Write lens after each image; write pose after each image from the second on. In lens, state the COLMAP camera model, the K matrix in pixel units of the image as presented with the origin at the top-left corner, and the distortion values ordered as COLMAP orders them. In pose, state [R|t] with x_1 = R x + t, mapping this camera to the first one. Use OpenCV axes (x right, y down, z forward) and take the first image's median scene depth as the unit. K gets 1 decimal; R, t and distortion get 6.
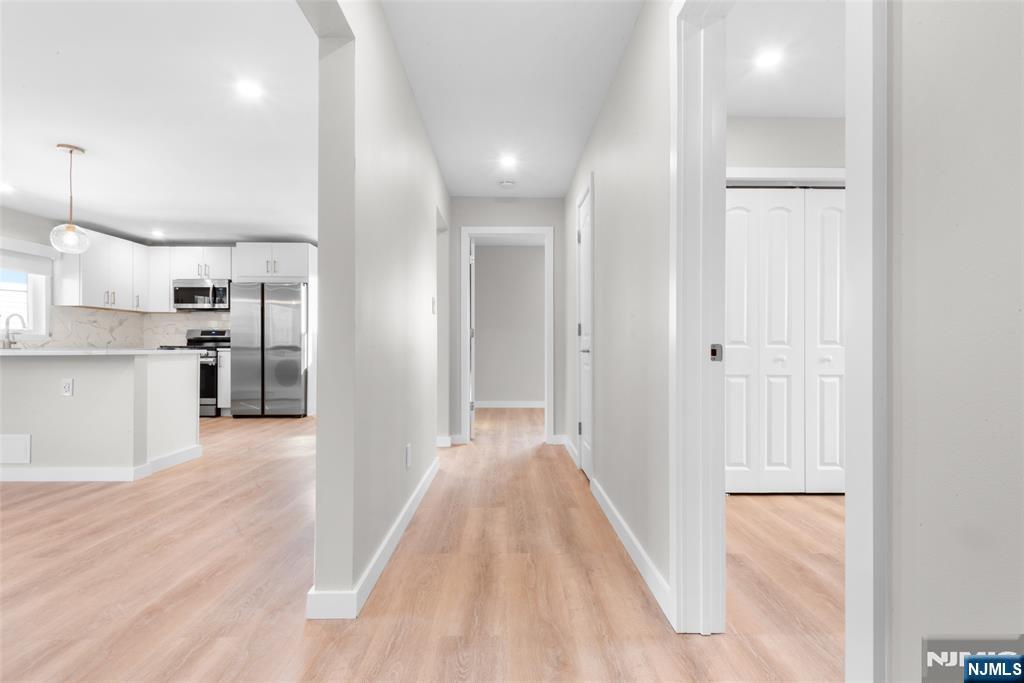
lens RADIAL K [[463.9, 0, 516.9], [0, 463.9, 342.2], [0, 0, 1]] dist [0.026580, -0.018022]
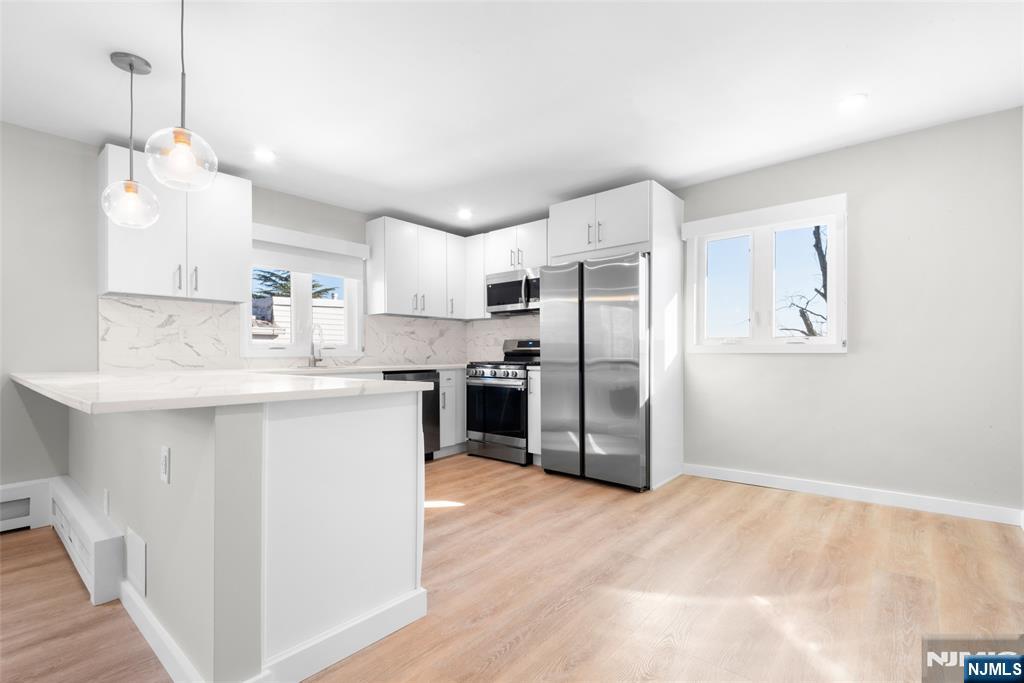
lens RADIAL K [[467.9, 0, 515.0], [0, 467.9, 352.9], [0, 0, 1]] dist [0.019651, -0.000503]
pose [[0.751531, -0.003608, -0.659687, -0.201364], [0.007961, 0.999962, 0.003601, -0.008955], [0.659649, -0.007958, 0.751531, 0.472471]]
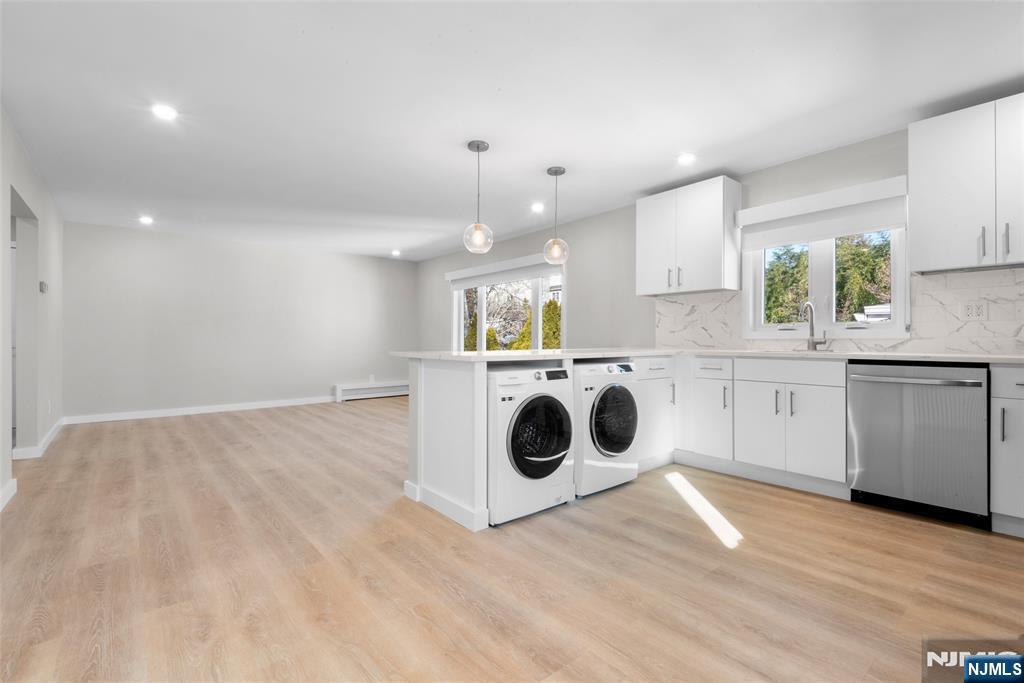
lens RADIAL K [[463.9, 0, 516.9], [0, 463.9, 342.2], [0, 0, 1]] dist [0.026580, -0.018022]
pose [[-0.781344, 0.002085, -0.624097, -0.227681], [0.004713, 0.999986, -0.002560, 0.000450], [0.624083, -0.004942, -0.781342, 0.998644]]
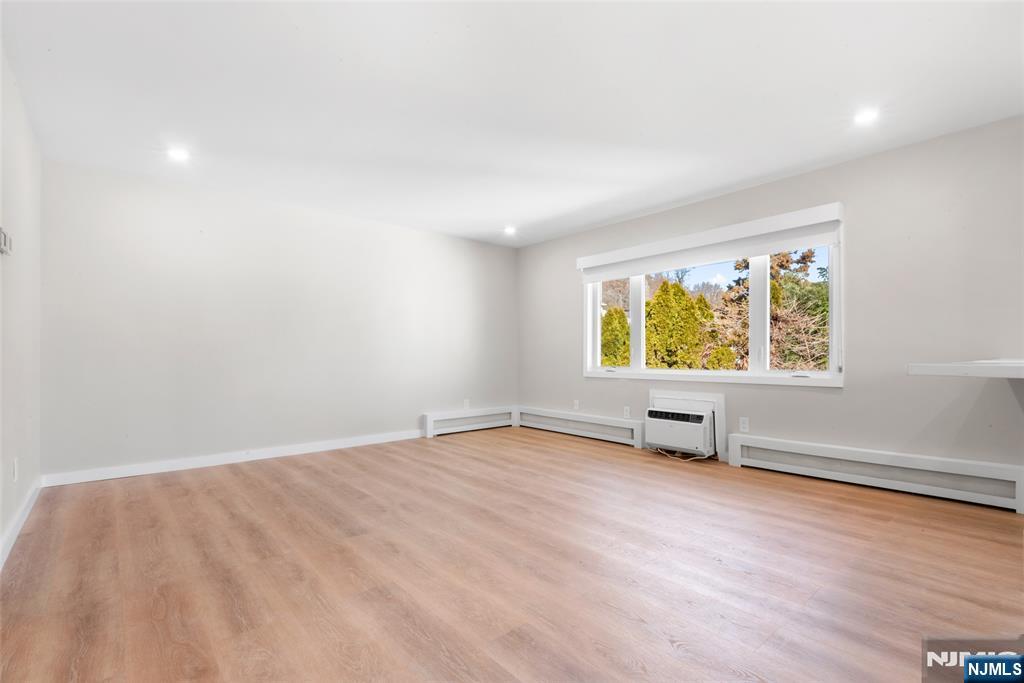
lens RADIAL K [[472.4, 0, 517.2], [0, 472.4, 356.1], [0, 0, 1]] dist [0.028810, -0.019977]
pose [[-0.770827, 0.001576, -0.637043, -0.183892], [0.007447, 0.999951, -0.006537, 0.005032], [0.637001, -0.009783, -0.770801, 0.558372]]
